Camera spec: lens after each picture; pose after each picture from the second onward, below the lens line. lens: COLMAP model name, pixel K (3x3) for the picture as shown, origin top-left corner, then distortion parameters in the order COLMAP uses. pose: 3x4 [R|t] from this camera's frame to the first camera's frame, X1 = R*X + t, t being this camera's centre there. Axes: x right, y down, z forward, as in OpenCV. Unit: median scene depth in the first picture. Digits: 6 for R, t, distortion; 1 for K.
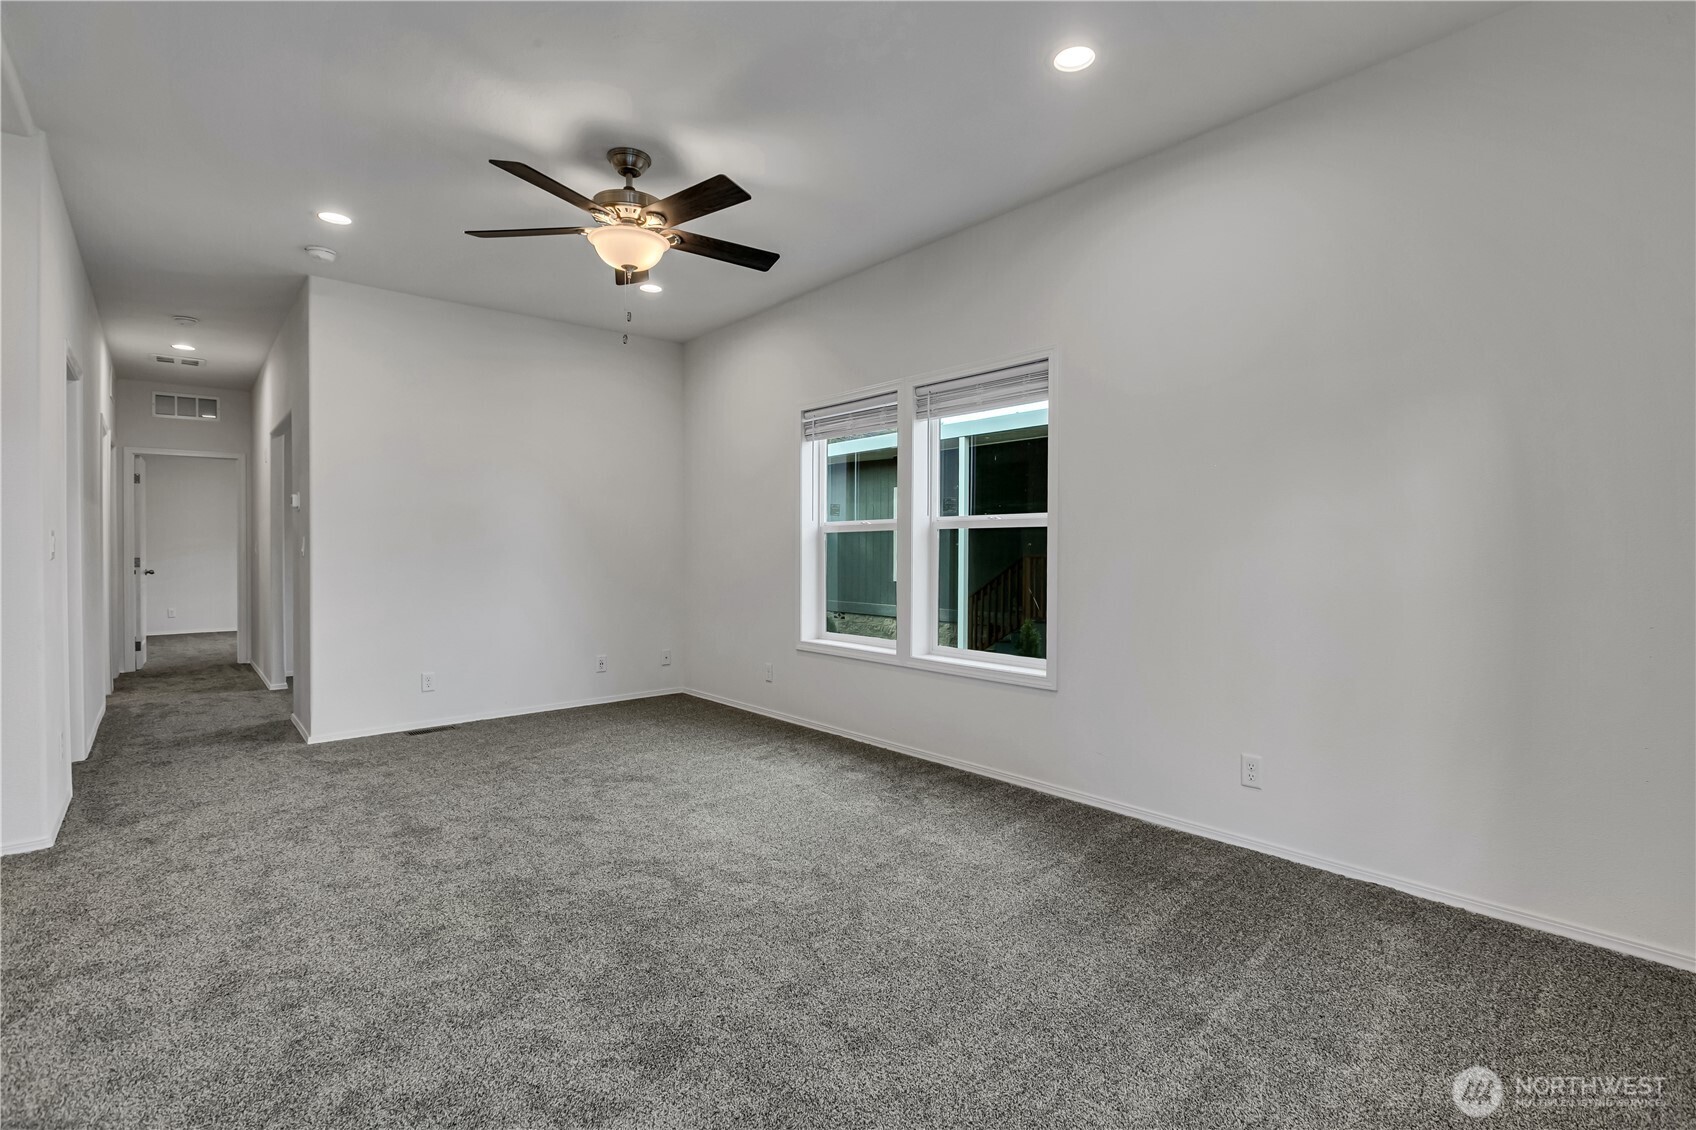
lens RADIAL K [[787.9, 0, 878.3], [0, 787.9, 551.2], [0, 0, 1]] dist [0.001764, -0.000649]
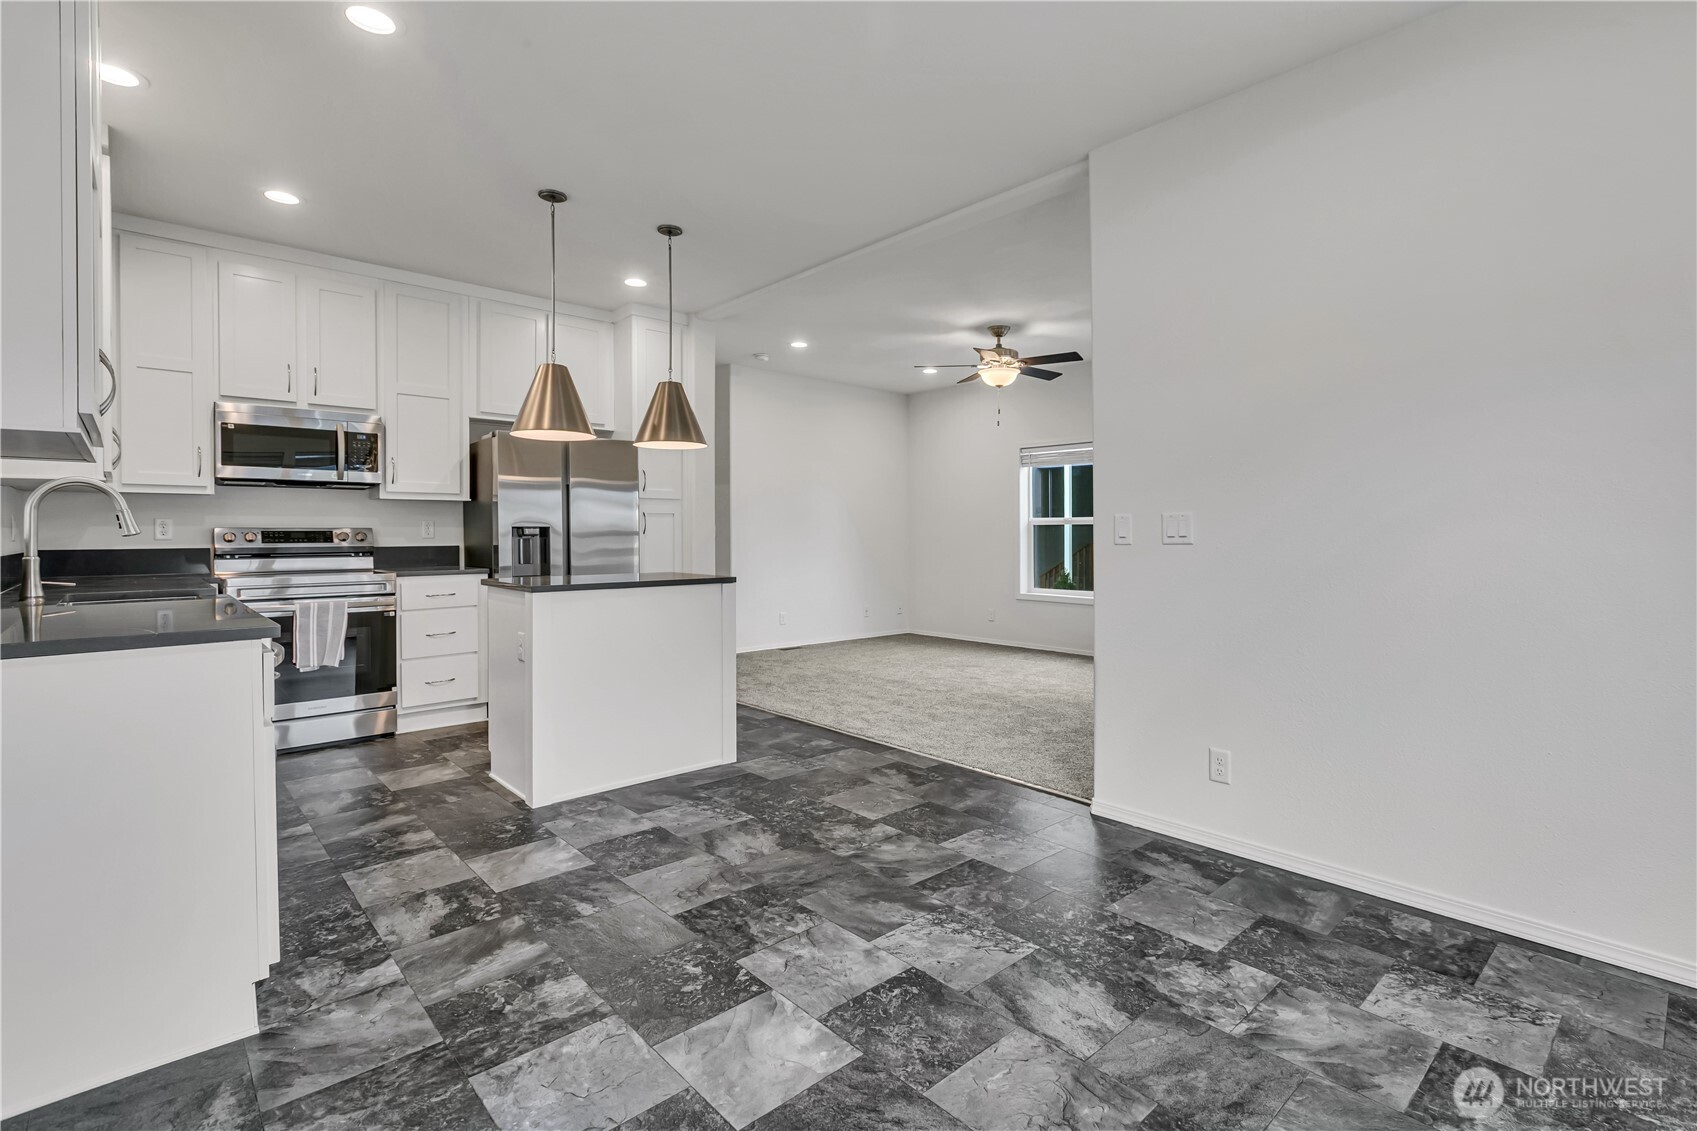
lens RADIAL K [[788.3, 0, 877.3], [0, 788.3, 534.1], [0, 0, 1]] dist [0.001764, -0.000649]
pose [[0.999362, 0.013637, 0.033018, -0.605186], [-0.013646, 0.999907, 0.000051, -0.002106], [-0.033014, -0.000502, 0.999455, -0.792517]]
